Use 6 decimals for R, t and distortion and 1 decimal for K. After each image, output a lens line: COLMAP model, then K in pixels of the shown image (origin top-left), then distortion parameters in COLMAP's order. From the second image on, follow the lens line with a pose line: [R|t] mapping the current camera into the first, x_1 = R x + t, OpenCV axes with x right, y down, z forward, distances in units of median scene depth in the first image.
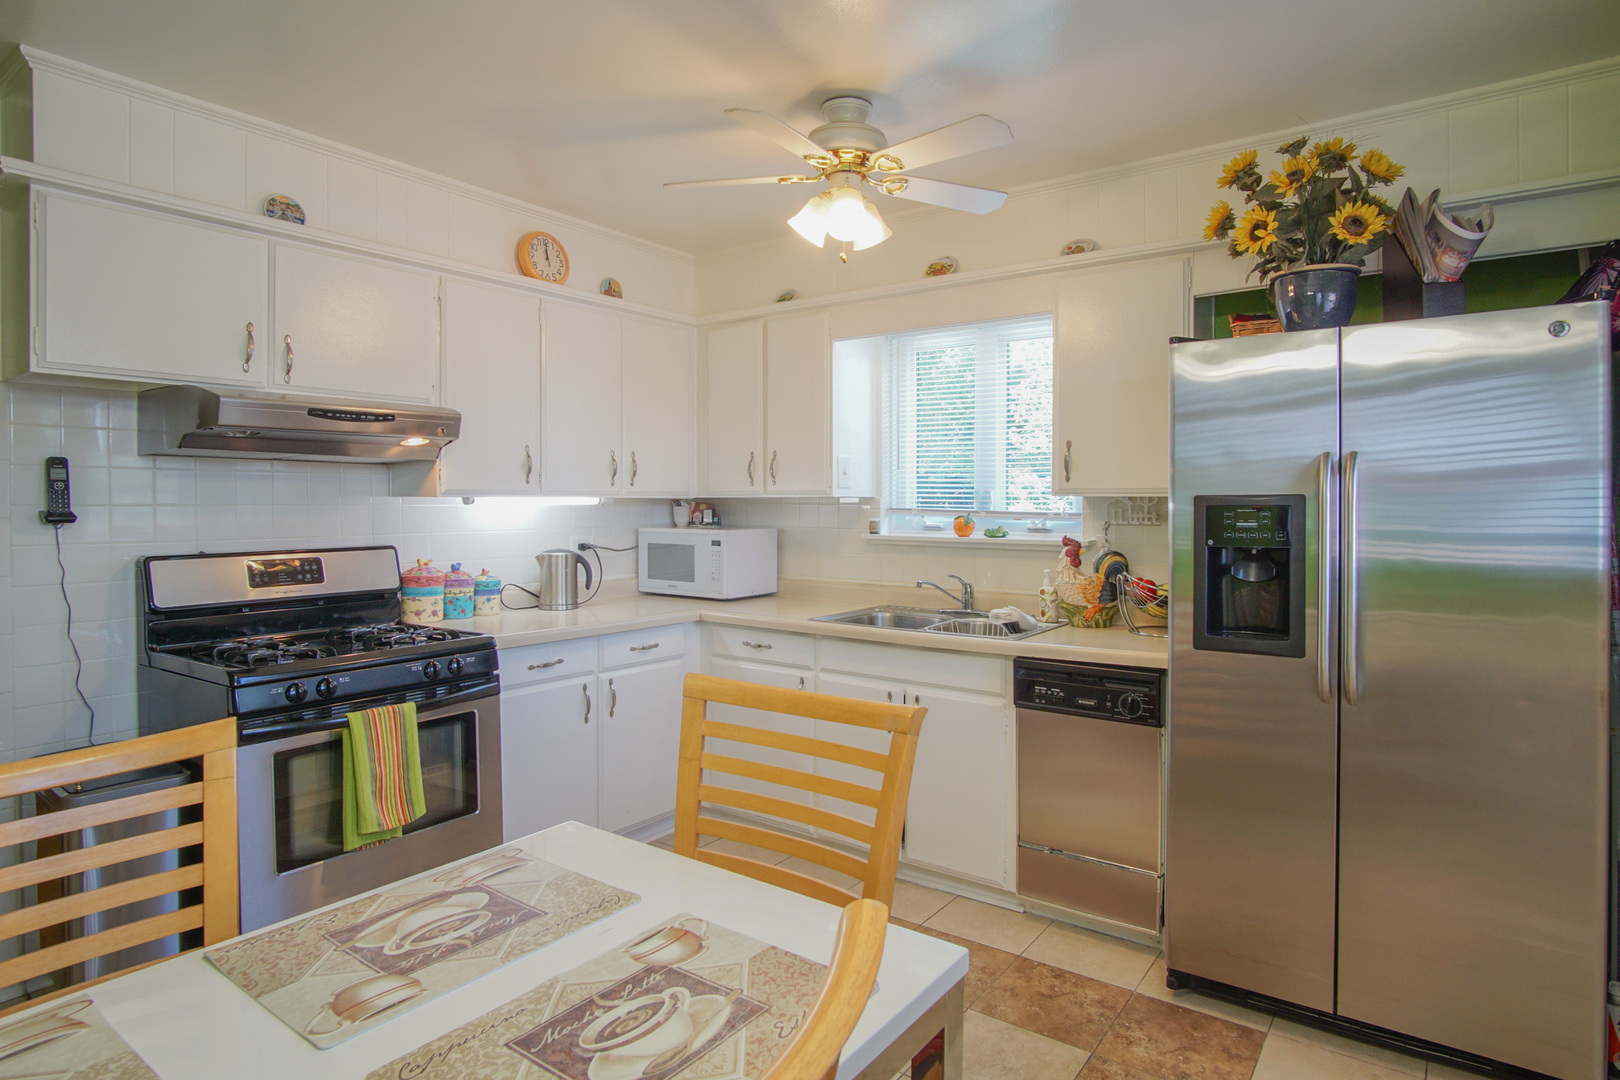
lens RADIAL K [[871.2, 0, 798.6], [0, 871.2, 512.7], [0, 0, 1]] dist [-0.021923, 0.002363]
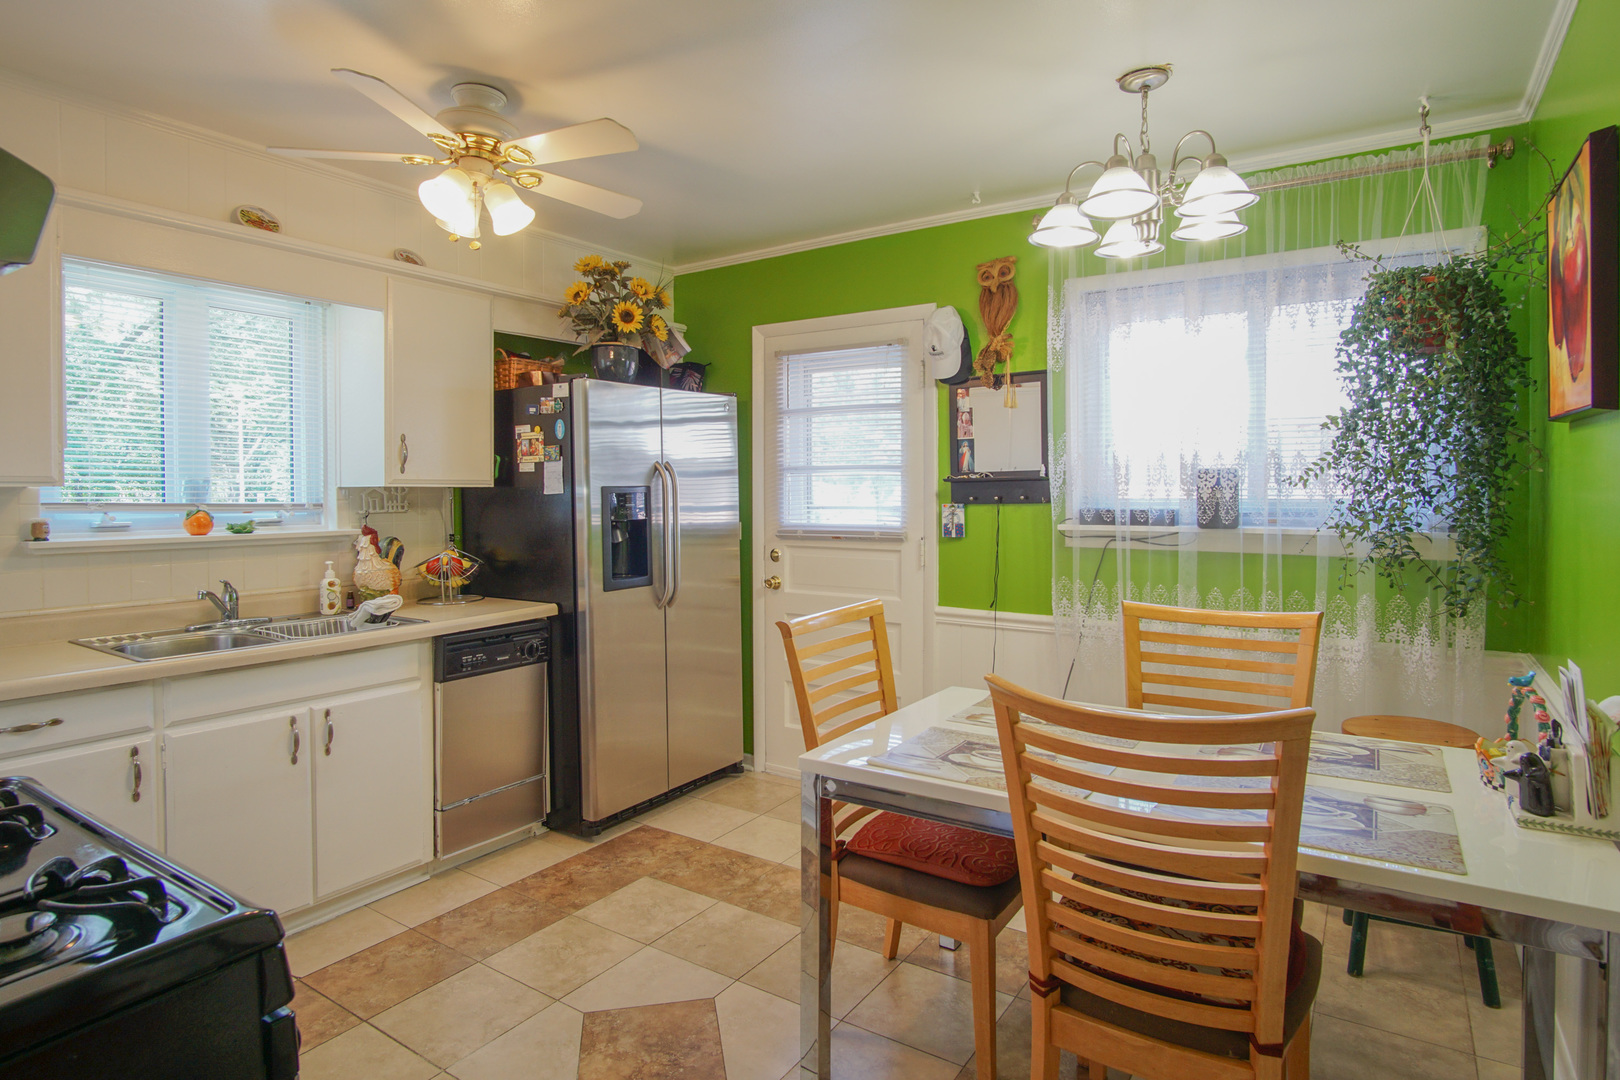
lens RADIAL K [[871.2, 0, 800.5], [0, 871.2, 499.2], [0, 0, 1]] dist [-0.021923, 0.002363]
pose [[-0.022962, -0.012841, 0.999654, -0.889607], [0.017467, 0.999760, 0.013243, -0.010377], [-0.999584, 0.017765, -0.022733, 0.620141]]
